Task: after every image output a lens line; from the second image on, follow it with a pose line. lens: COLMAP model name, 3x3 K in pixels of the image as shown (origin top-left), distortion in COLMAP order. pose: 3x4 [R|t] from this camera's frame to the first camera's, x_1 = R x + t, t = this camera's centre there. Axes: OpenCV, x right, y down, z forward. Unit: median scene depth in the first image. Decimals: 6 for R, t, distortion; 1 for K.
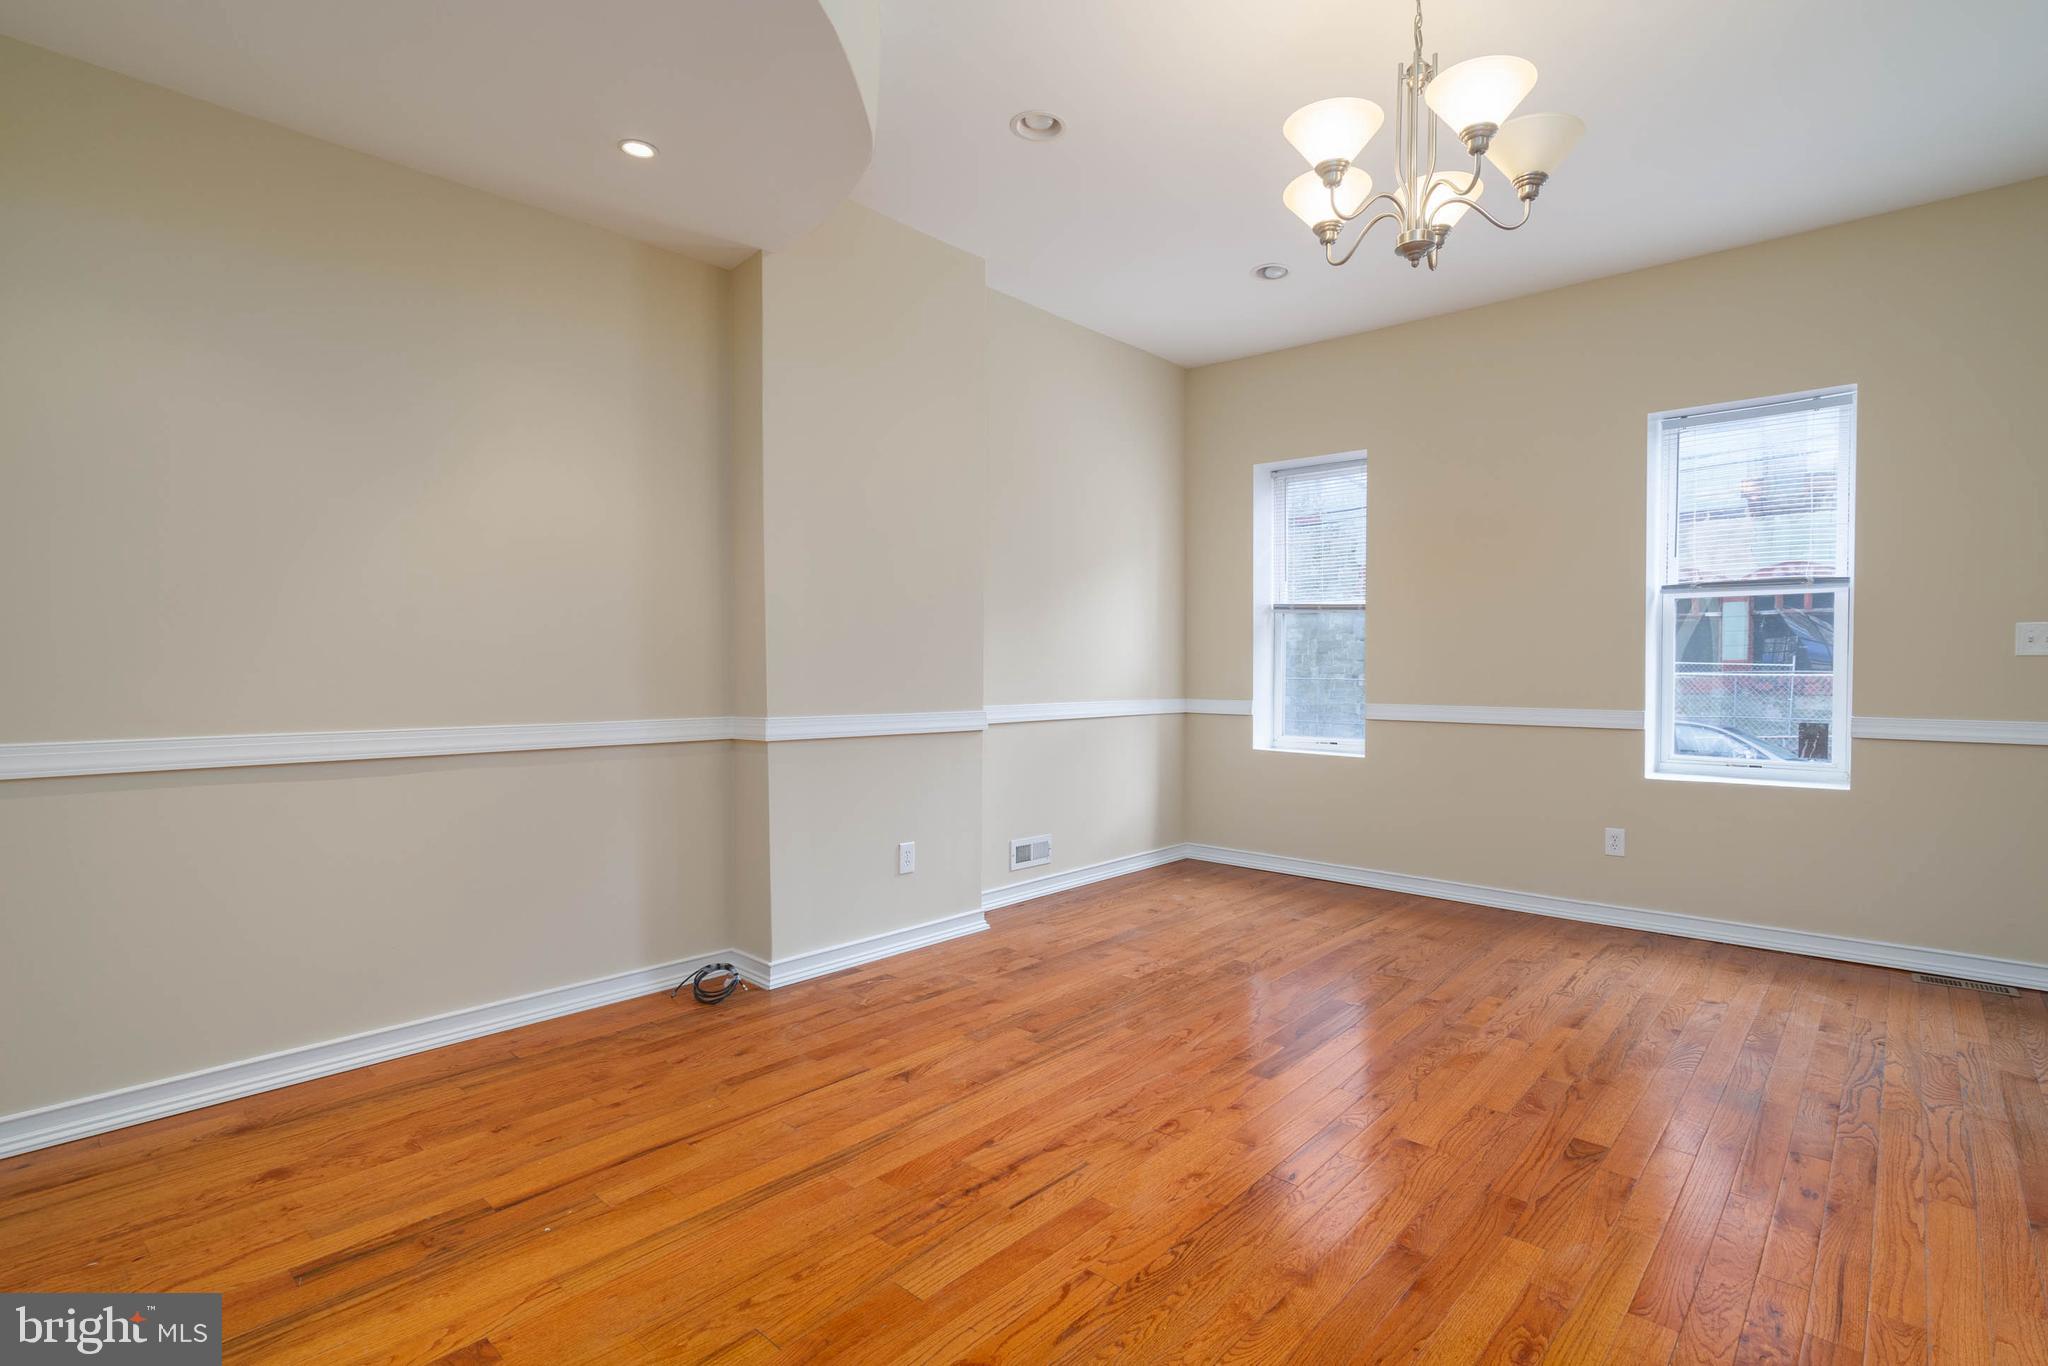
lens RADIAL K [[998.4, 0, 1019.3], [0, 998.4, 690.0], [0, 0, 1]] dist [-0.006346, 0.001050]
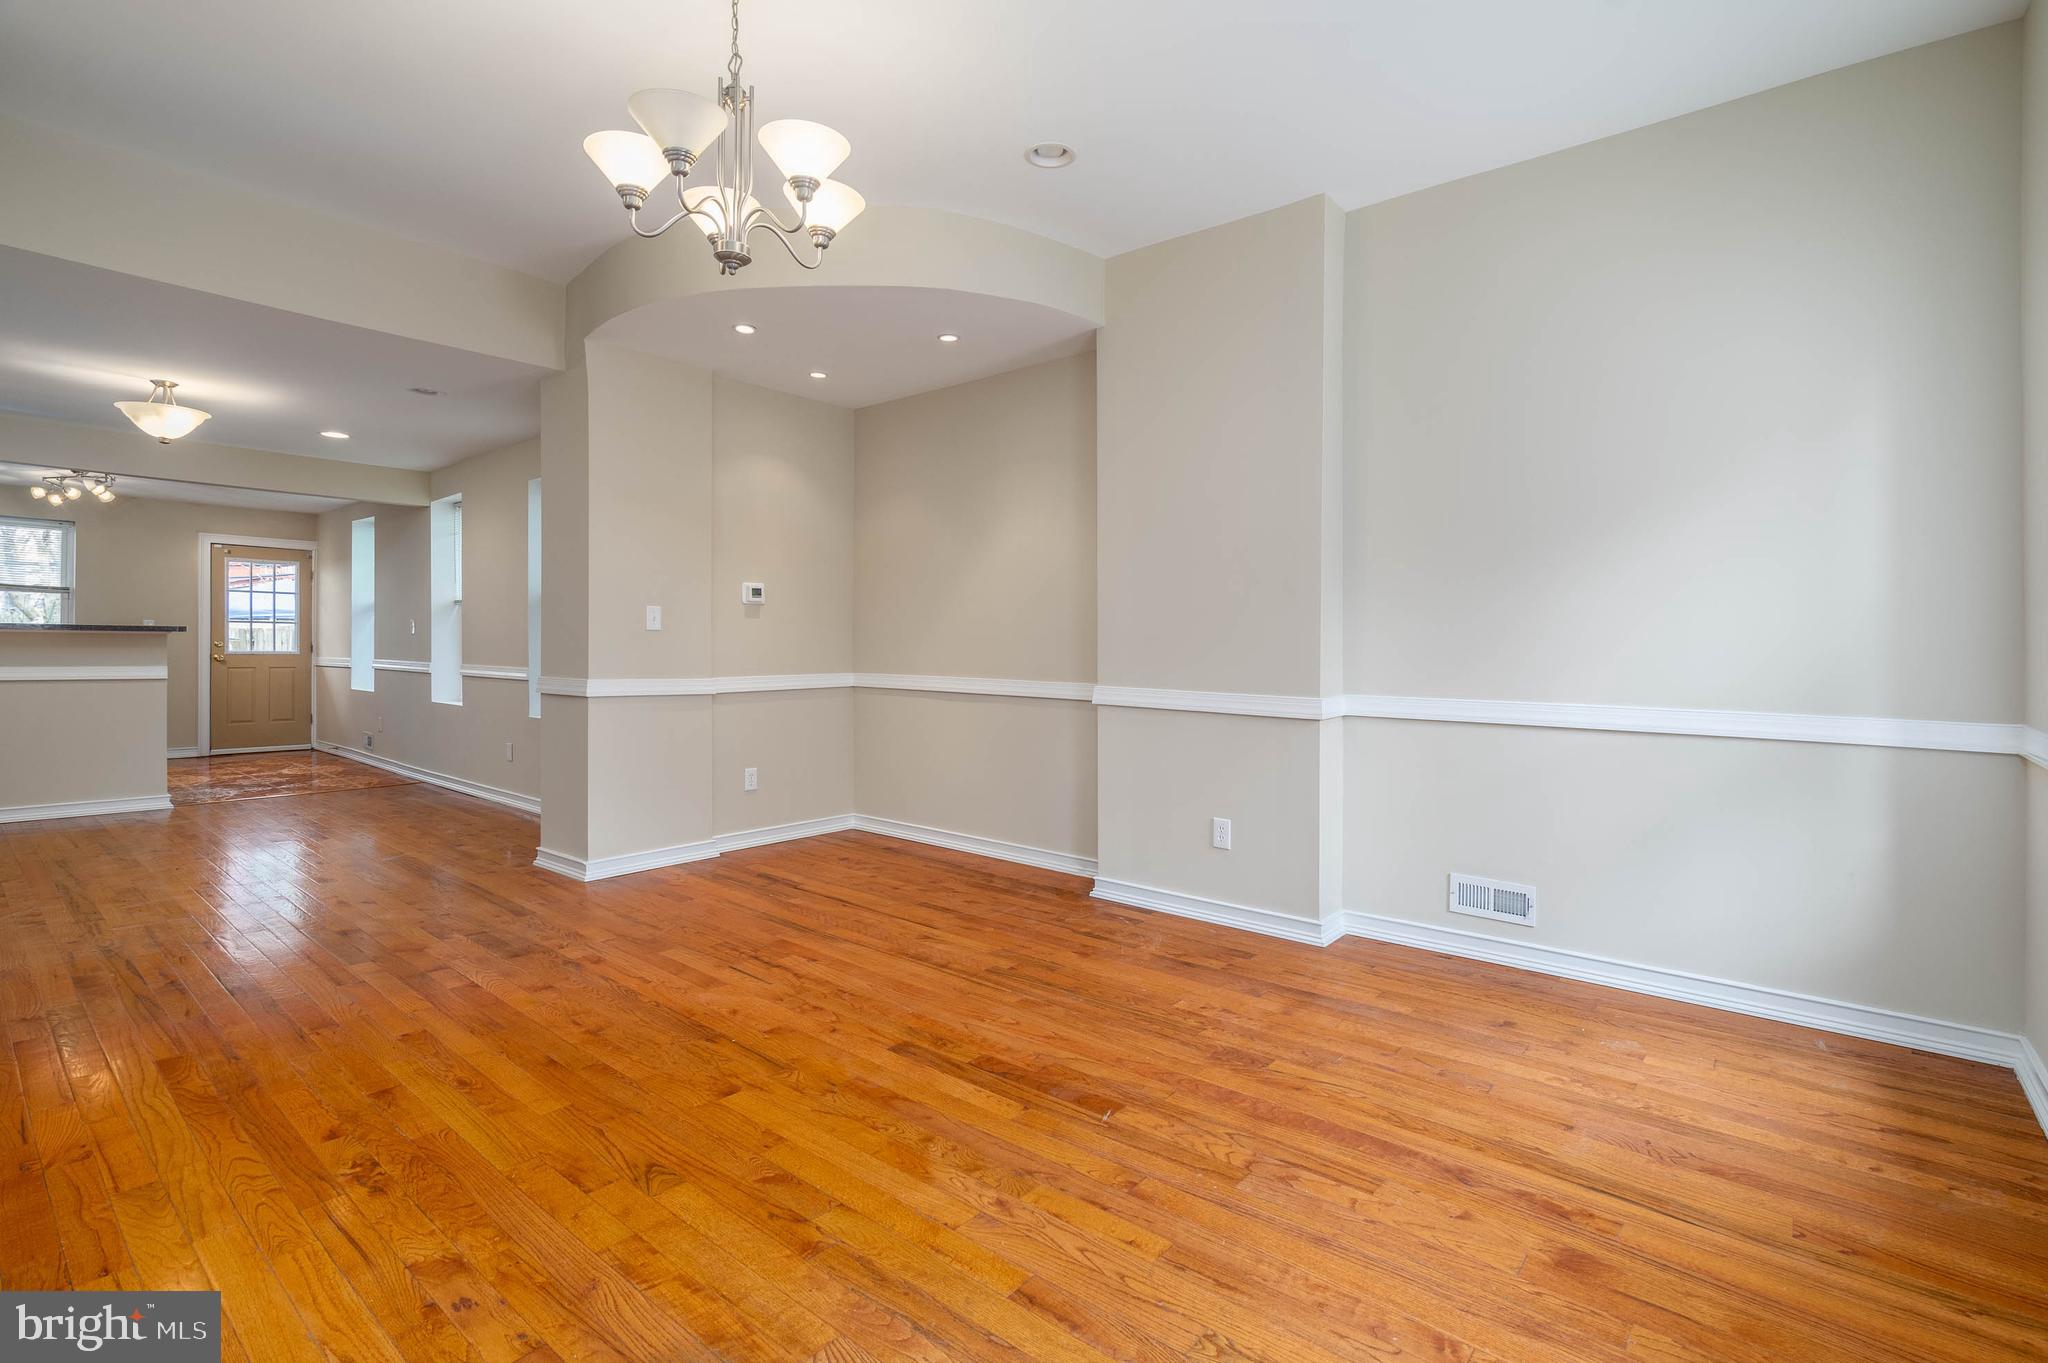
lens RADIAL K [[934.5, 0, 1035.0], [0, 934.5, 651.6], [0, 0, 1]] dist [-0.001289, 0.002338]
pose [[0.042344, 0.009017, -0.999062, 0.970937], [-0.029284, 0.999541, 0.007781, -0.024723], [0.998674, 0.028927, 0.042588, 0.877120]]
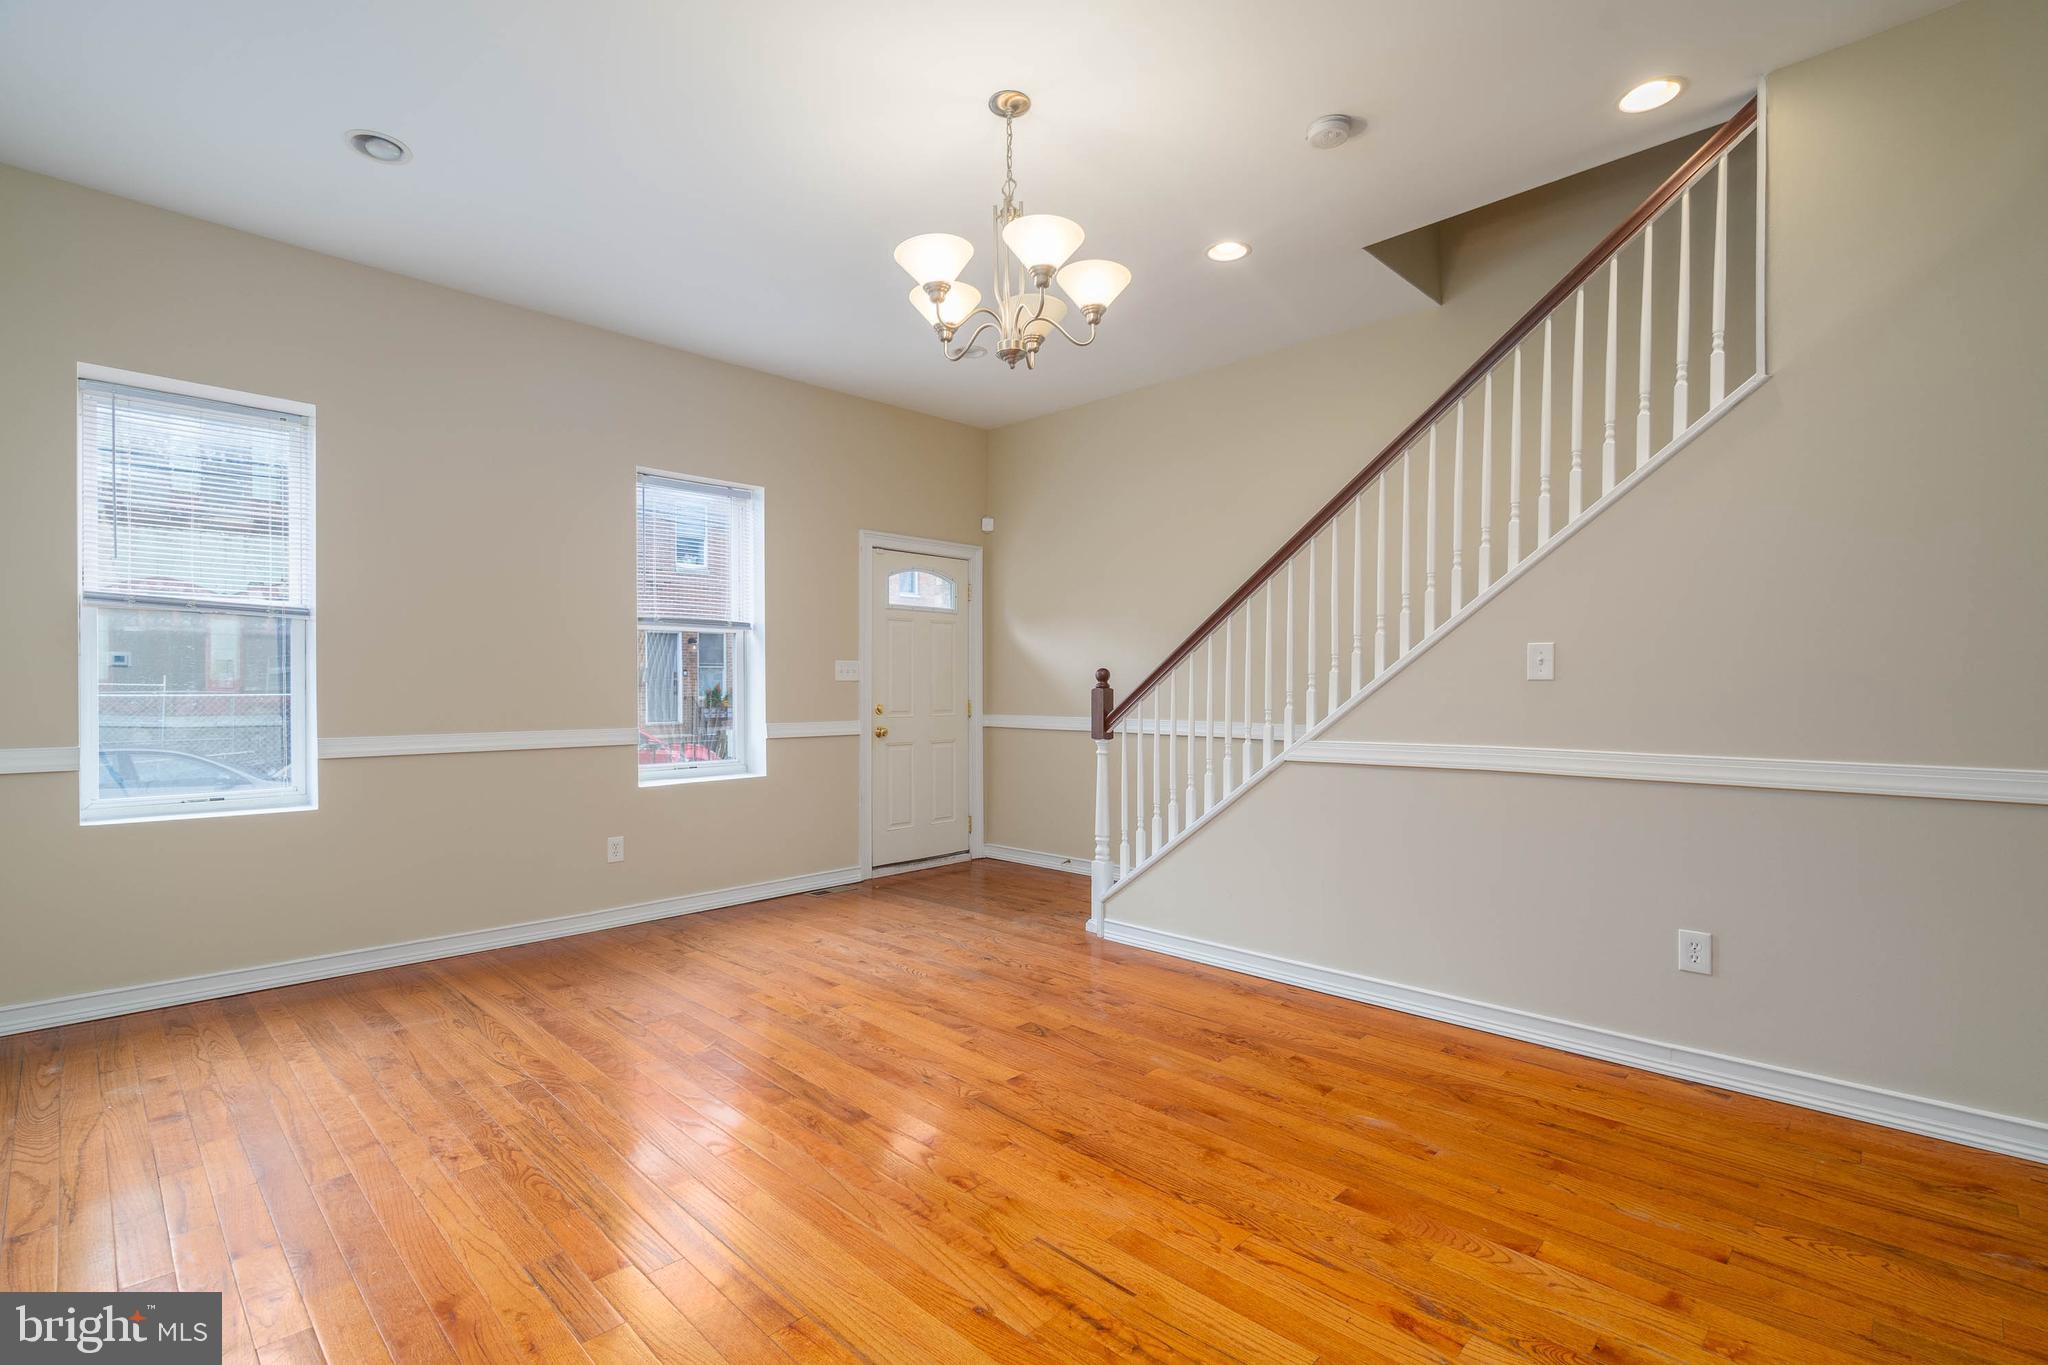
lens RADIAL K [[934.5, 0, 1042.2], [0, 934.5, 669.0], [0, 0, 1]] dist [-0.001289, 0.002338]
pose [[0.017586, 0.018489, 0.999674, -0.527037], [0.023064, 0.999555, -0.018892, -0.017879], [-0.999579, 0.023389, 0.017152, 0.645545]]
